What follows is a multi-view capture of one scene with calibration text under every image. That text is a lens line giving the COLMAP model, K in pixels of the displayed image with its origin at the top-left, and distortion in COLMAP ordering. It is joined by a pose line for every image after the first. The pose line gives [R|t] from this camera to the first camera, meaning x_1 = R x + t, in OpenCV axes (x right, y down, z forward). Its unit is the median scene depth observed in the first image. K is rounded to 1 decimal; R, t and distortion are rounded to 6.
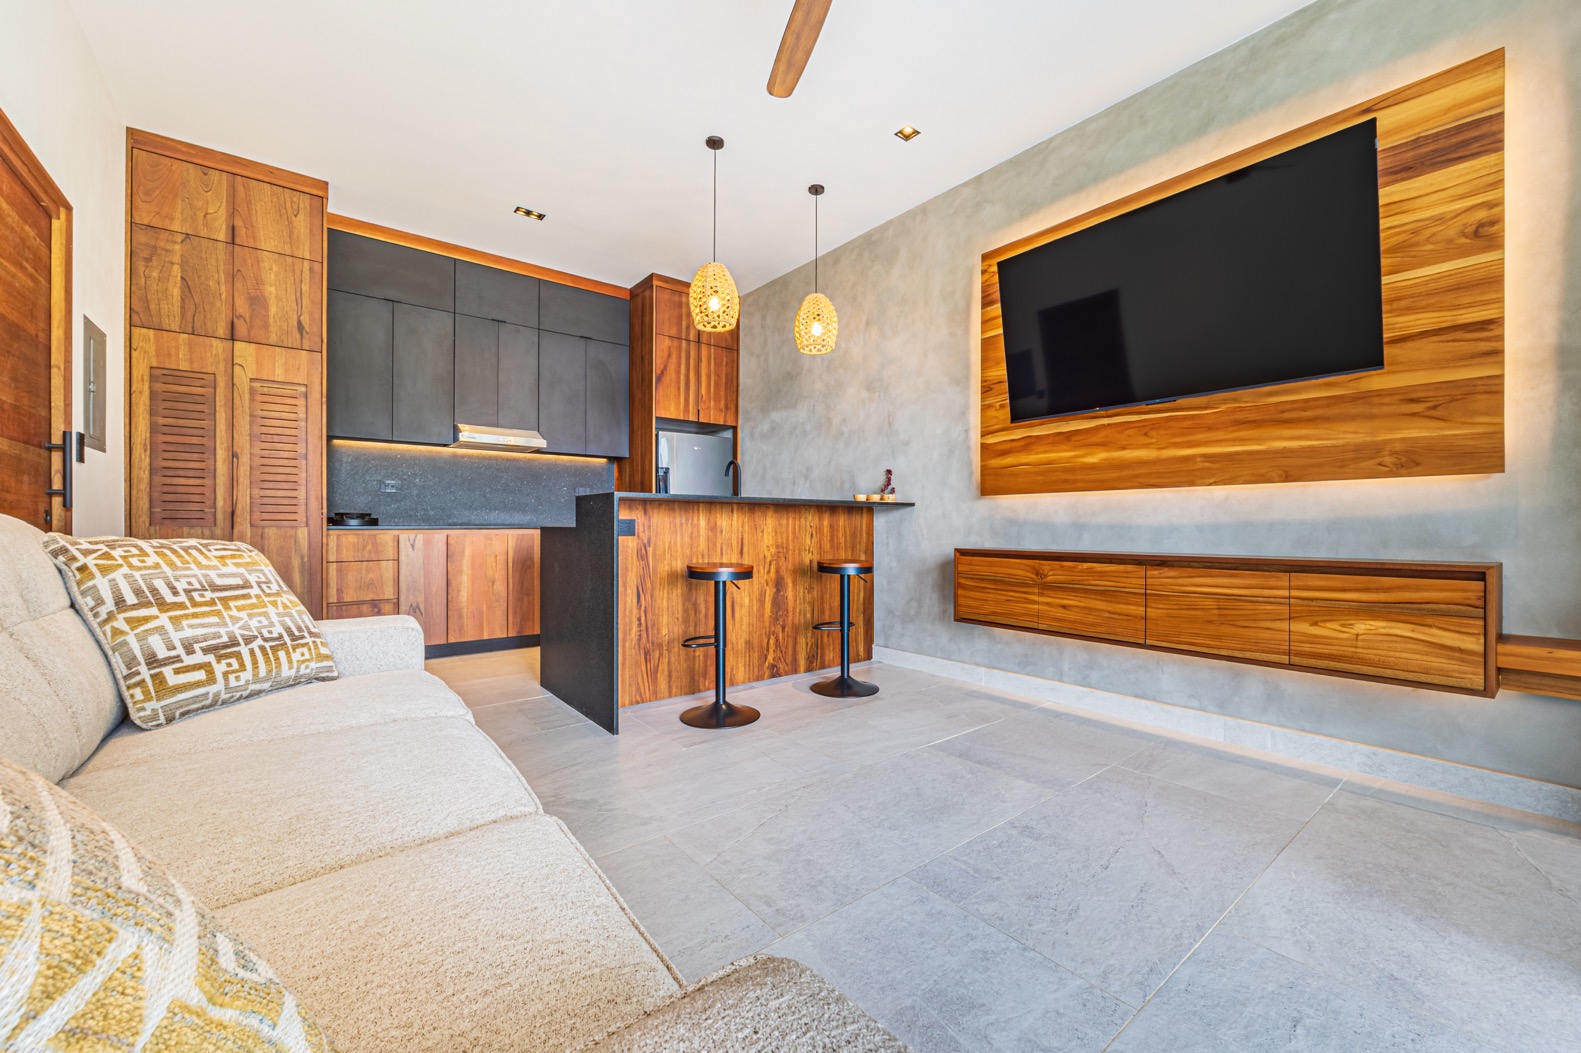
lens RADIAL K [[633.0, 0, 794.9], [0, 633.0, 521.0], [0, 0, 1]] dist [-0.000606, 0.000072]
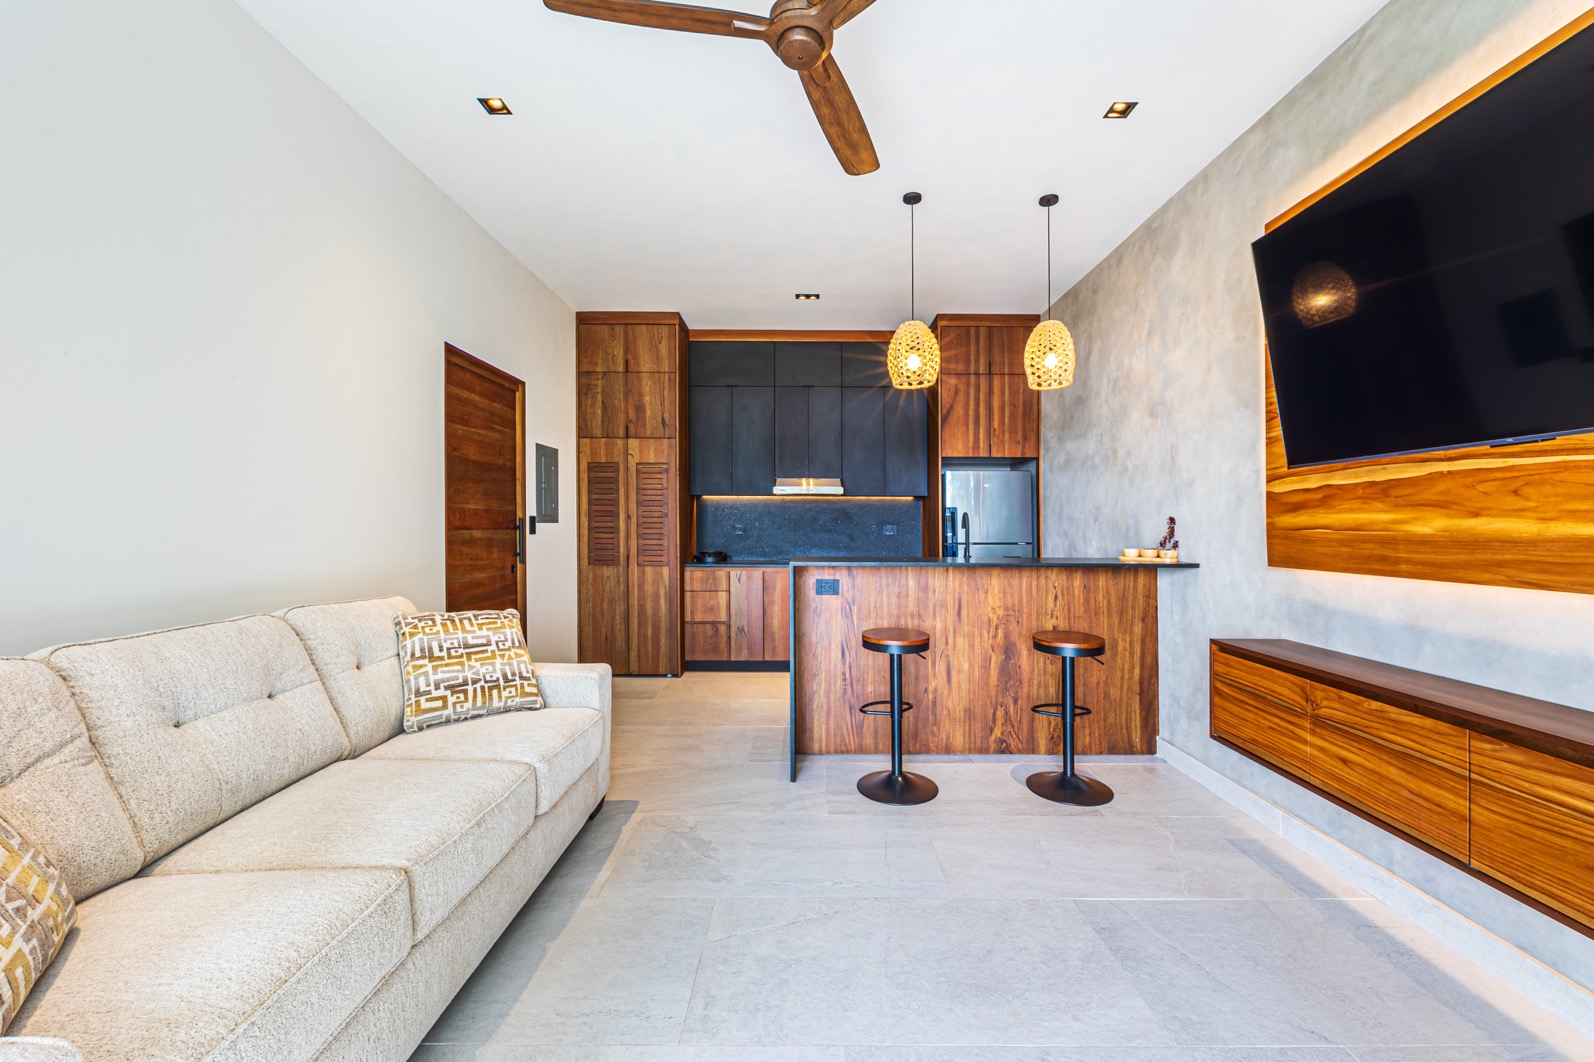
lens RADIAL K [[630.2, 0, 798.9], [0, 630.2, 518.3], [0, 0, 1]] dist [-0.001017, -0.000042]
pose [[0.773685, -0.005893, -0.633544, 0.325621], [0.003908, 0.999982, -0.004529, -0.089527], [0.633559, 0.001028, 0.773694, 0.121859]]
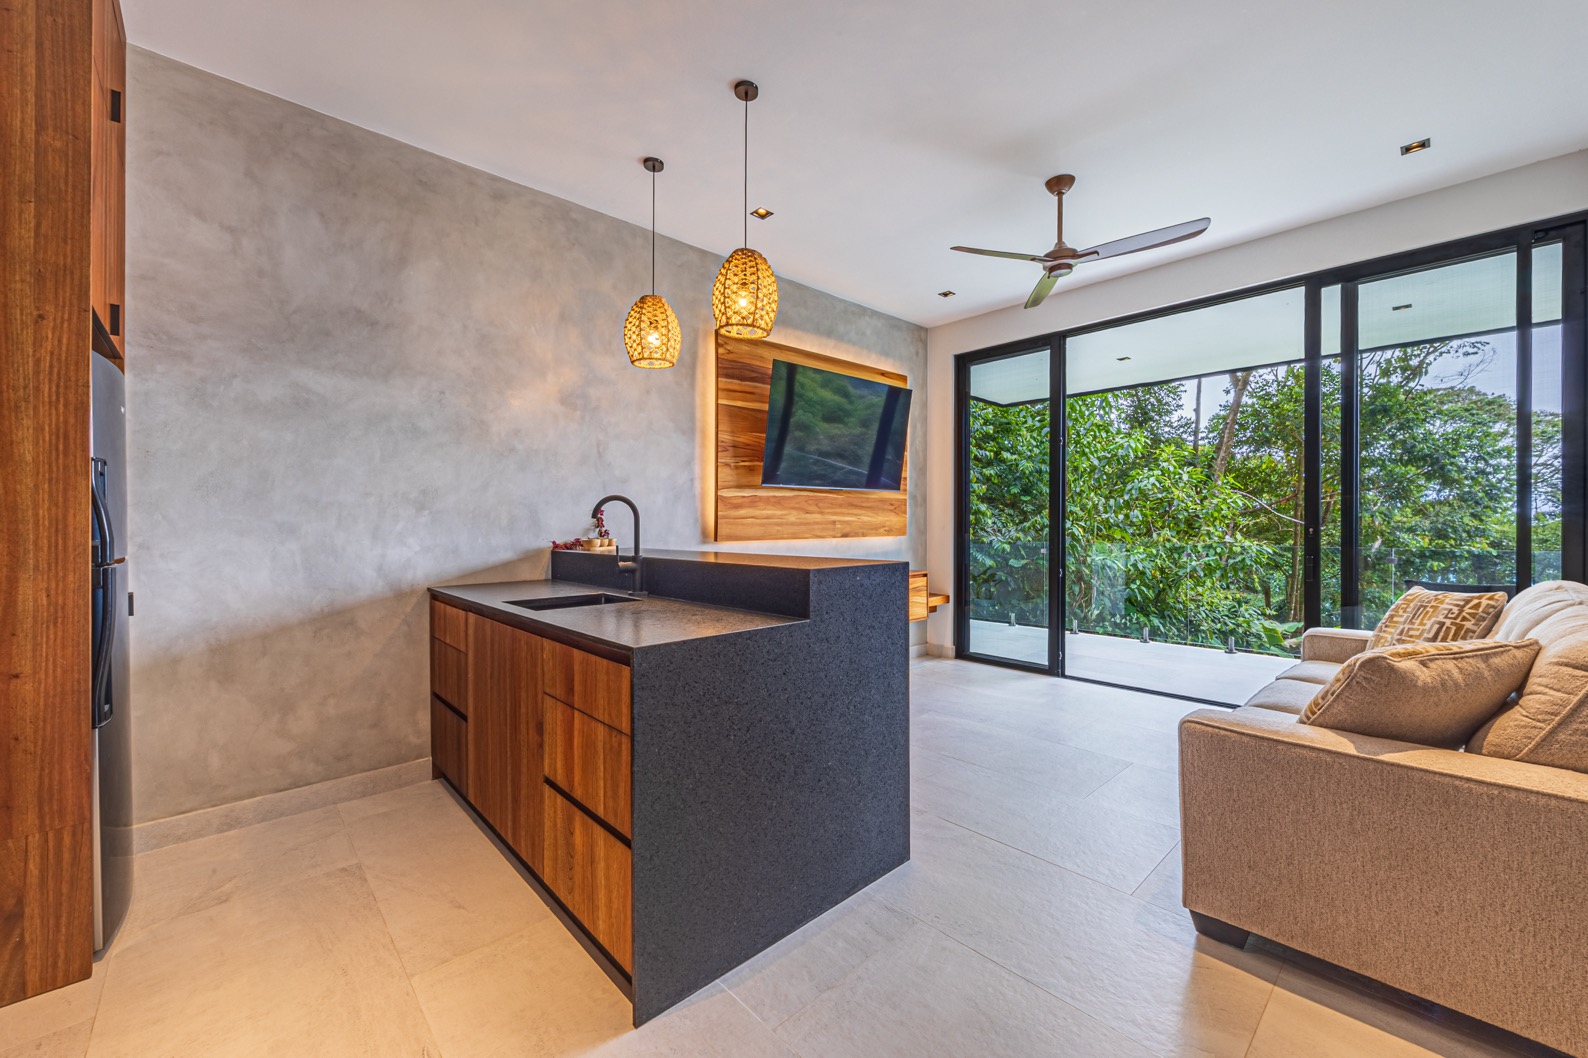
lens RADIAL K [[616.9, 0, 823.3], [0, 616.9, 525.9], [0, 0, 1]] dist [0.000838, 0.000034]
pose [[-0.106439, -0.006103, 0.994301, -0.800832], [-0.004089, 0.999975, 0.005700, -0.072741], [-0.994311, -0.003459, -0.106461, 0.902251]]
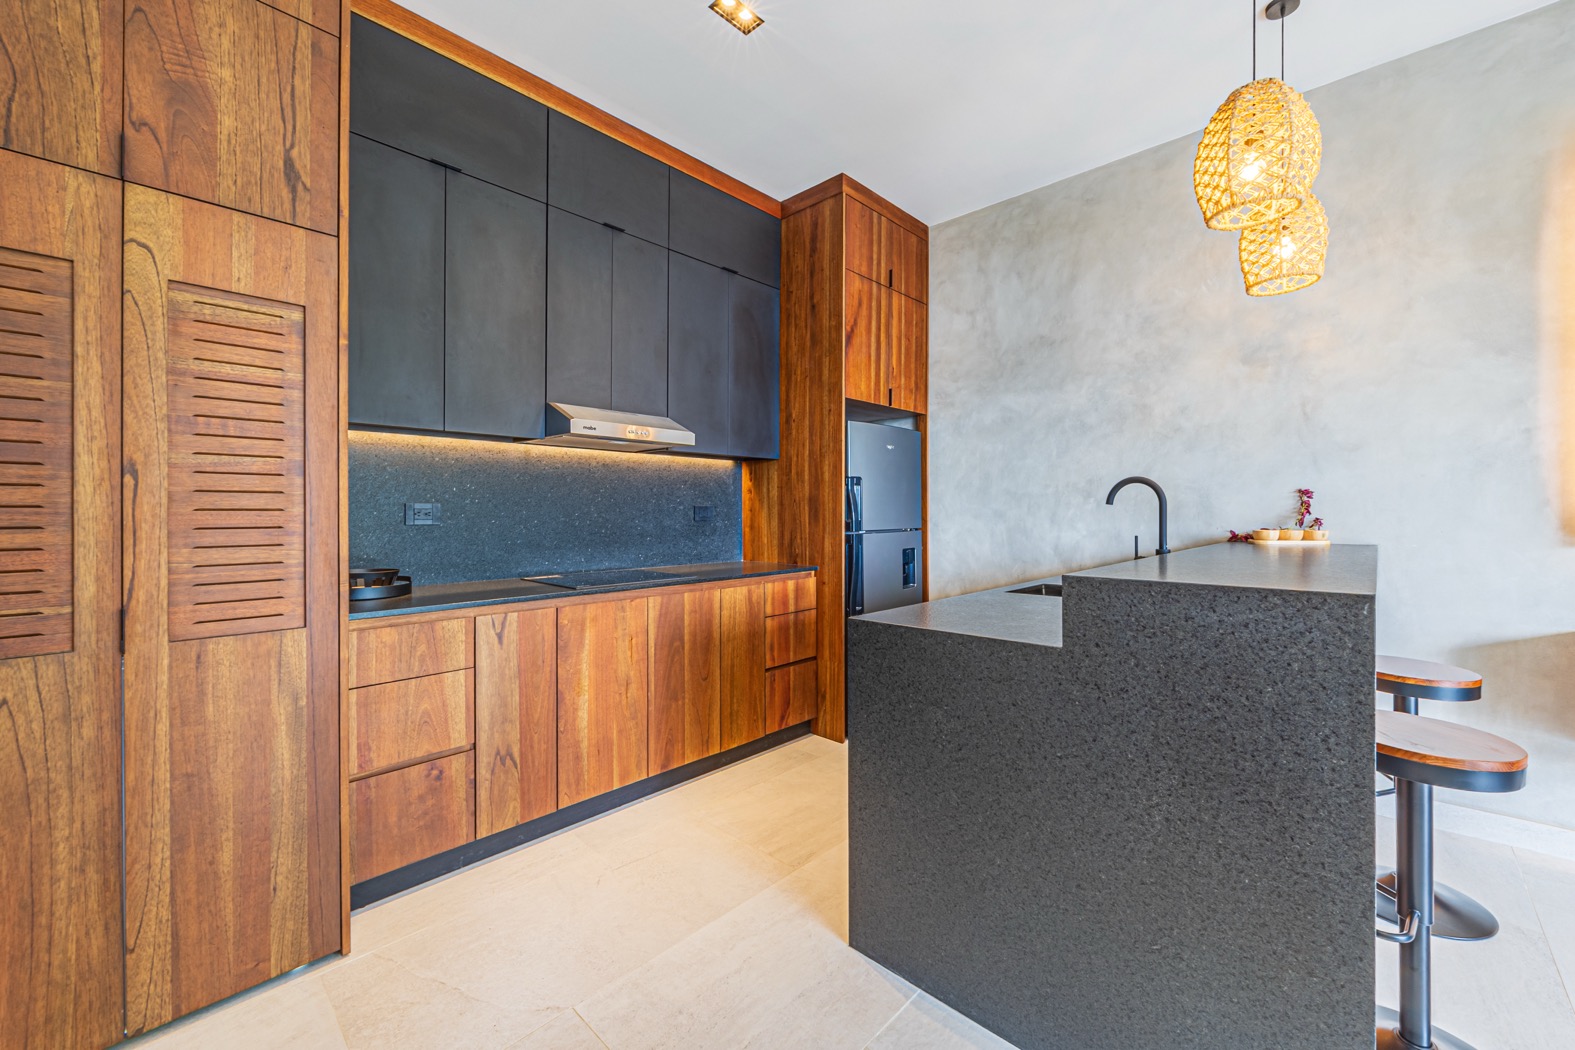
lens RADIAL K [[624.3, 0, 789.5], [0, 624.3, 506.3], [0, 0, 1]] dist [-0.001418, -0.000344]
pose [[0.989084, -0.004558, 0.147280, -0.511641], [0.005015, 0.999984, -0.002735, -0.074272], [-0.147265, 0.003444, 0.989091, 0.530197]]
